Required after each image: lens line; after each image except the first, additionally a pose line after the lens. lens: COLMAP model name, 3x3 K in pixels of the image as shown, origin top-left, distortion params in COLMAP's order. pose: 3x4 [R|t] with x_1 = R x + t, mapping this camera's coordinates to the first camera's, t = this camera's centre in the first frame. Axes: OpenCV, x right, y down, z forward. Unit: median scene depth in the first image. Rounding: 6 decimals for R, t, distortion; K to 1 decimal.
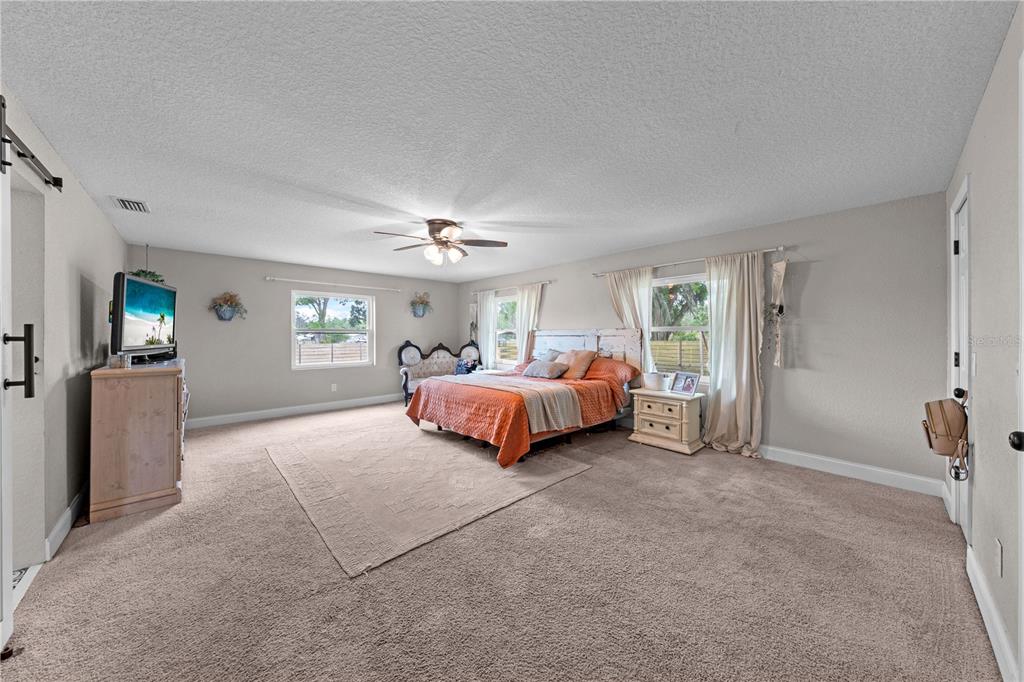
lens RADIAL K [[345.5, 0, 512.0], [0, 345.5, 341.0], [0, 0, 1]] dist [0.000013, 0.000056]
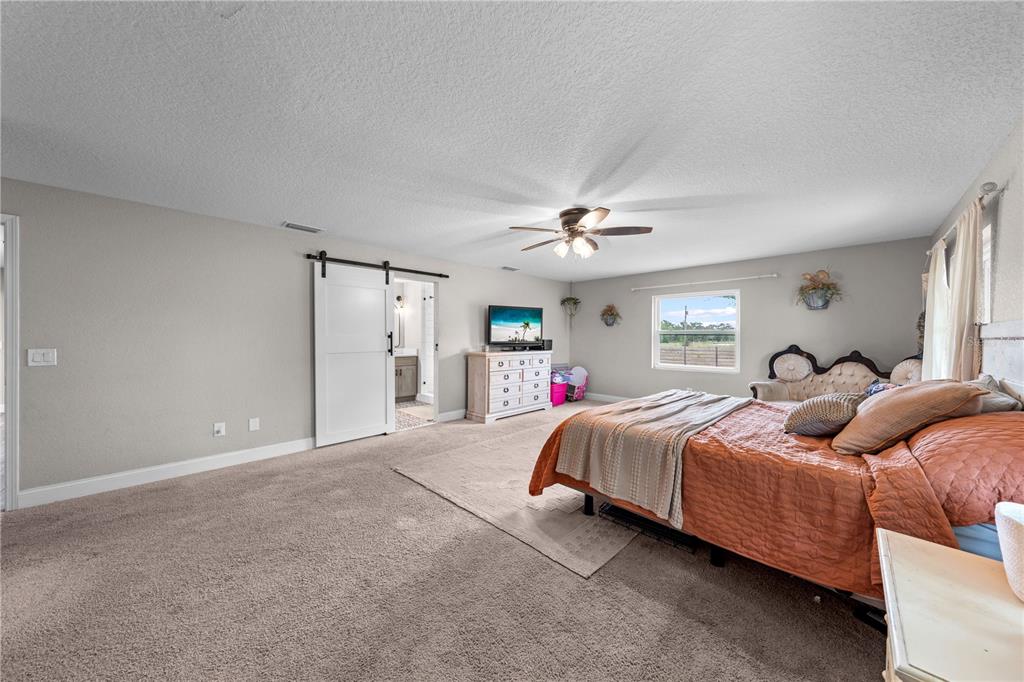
lens RADIAL K [[345.5, 0, 512.0], [0, 345.5, 341.0], [0, 0, 1]] dist [0.000013, 0.000056]
pose [[0.049756, 0.012443, -0.998684, 0.696374], [-0.022966, 0.999672, 0.011312, -0.007665], [0.998497, 0.022372, 0.050025, 0.778542]]
